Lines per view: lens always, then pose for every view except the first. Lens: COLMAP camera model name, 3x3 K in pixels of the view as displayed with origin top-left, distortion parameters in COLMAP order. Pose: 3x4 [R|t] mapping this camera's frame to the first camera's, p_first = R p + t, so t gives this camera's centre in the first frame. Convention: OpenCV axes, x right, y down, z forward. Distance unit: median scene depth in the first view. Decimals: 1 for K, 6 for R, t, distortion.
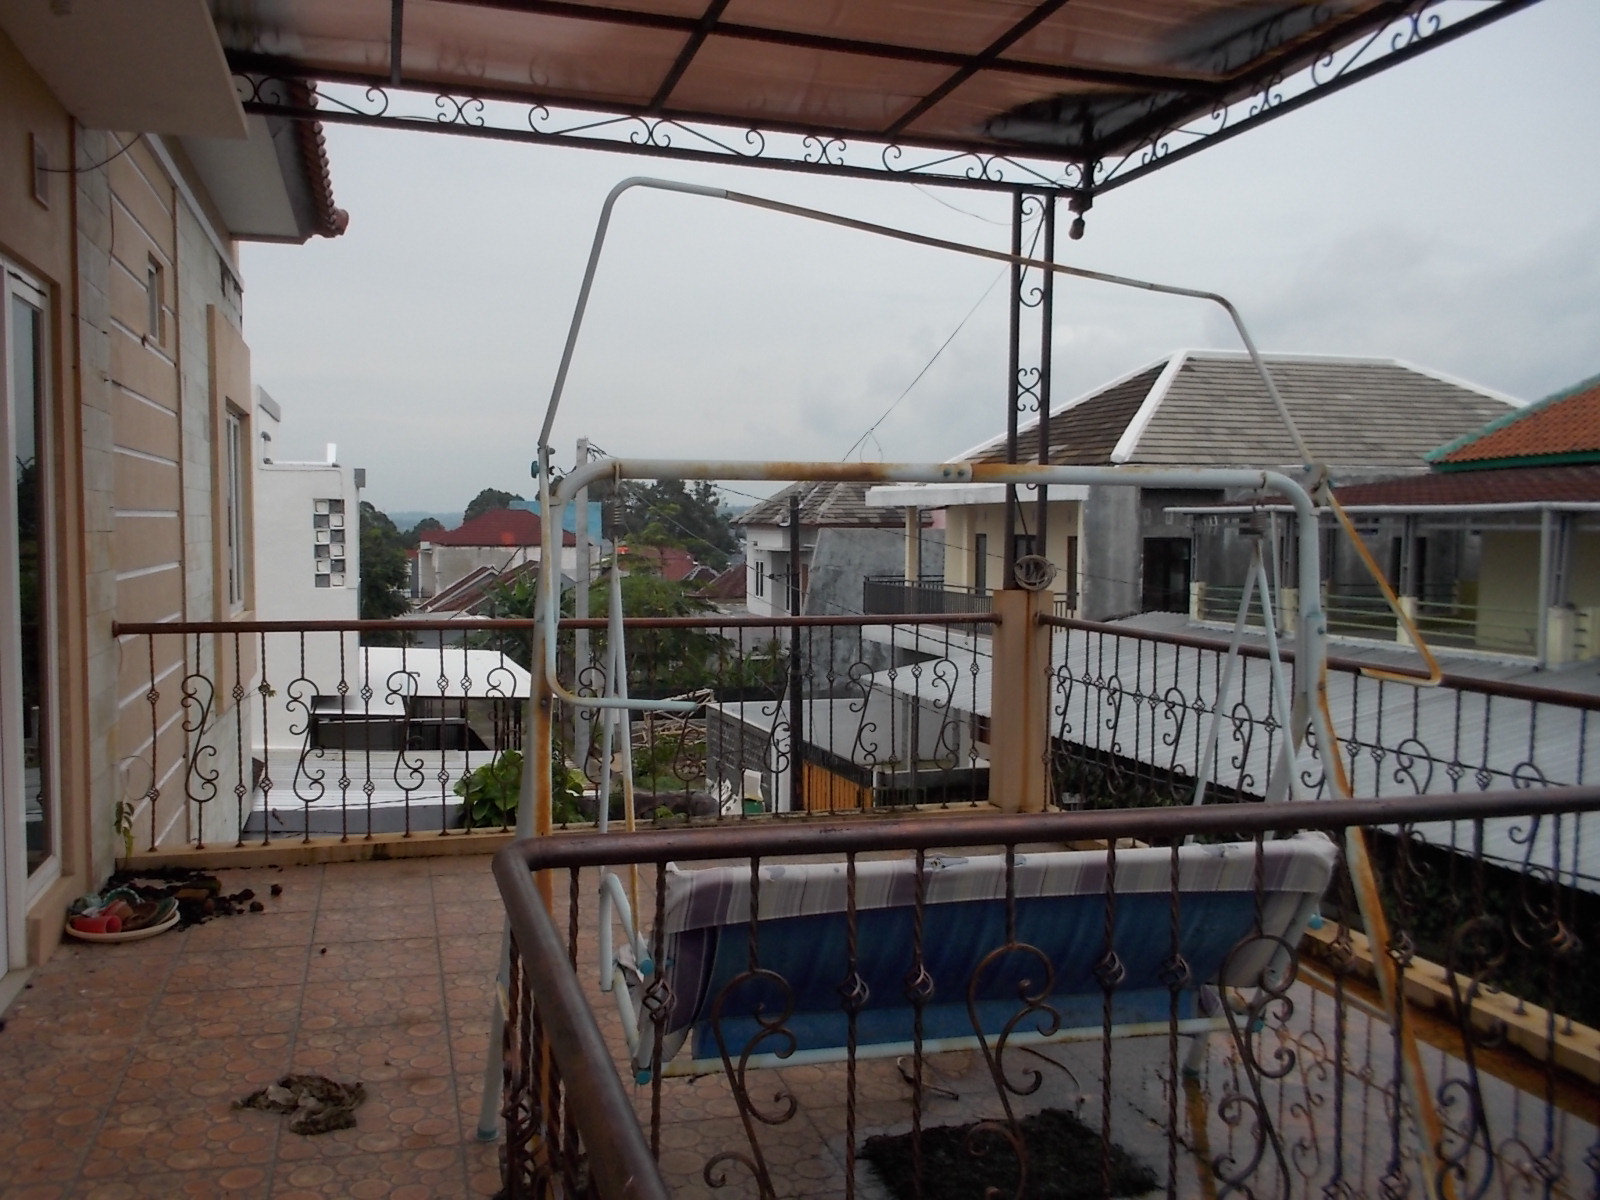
lens RADIAL K [[1394.5, 0, 777.7], [0, 1394.5, 634.8], [0, 0, 1]] dist [0.014329, 0.010533]
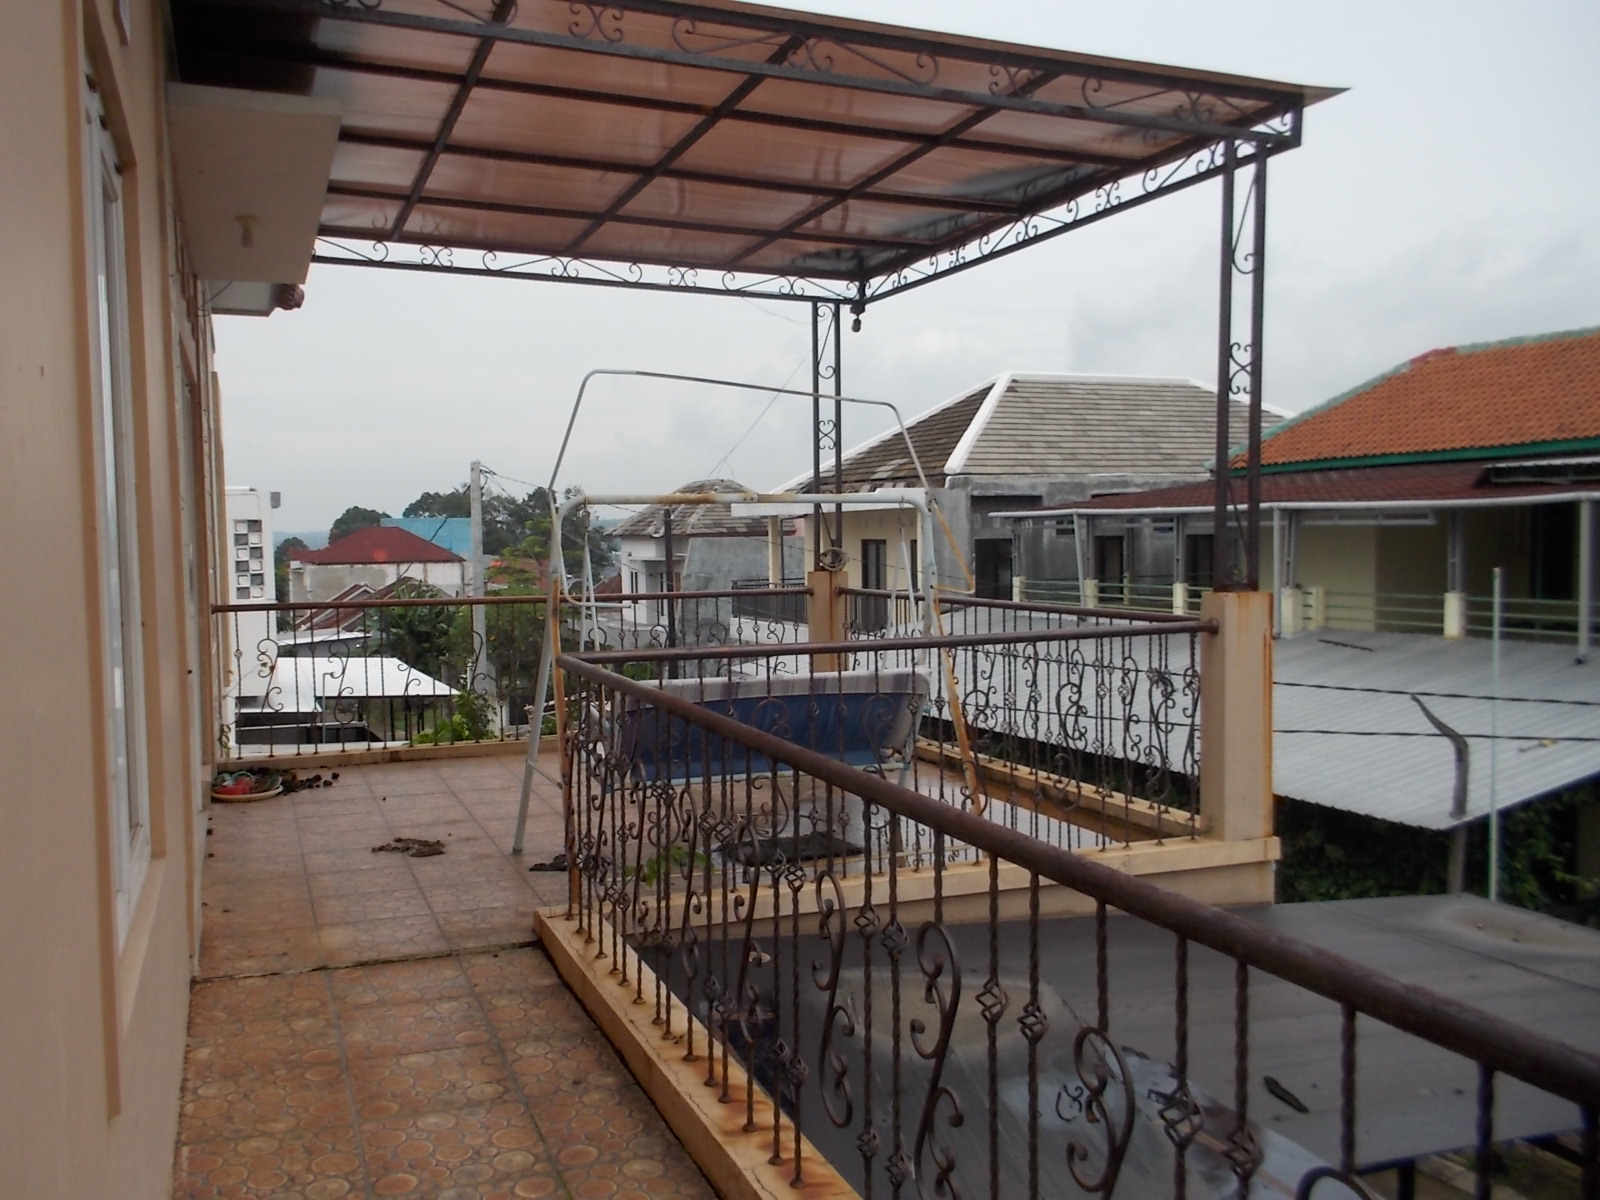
lens RADIAL K [[1394.5, 0, 777.7], [0, 1394.5, 634.8], [0, 0, 1]] dist [0.014329, 0.010533]
pose [[0.995563, -0.027505, 0.089991, -0.003069], [0.028210, 0.999580, -0.006571, 0.013807], [-0.089773, 0.009081, 0.995921, -0.146547]]
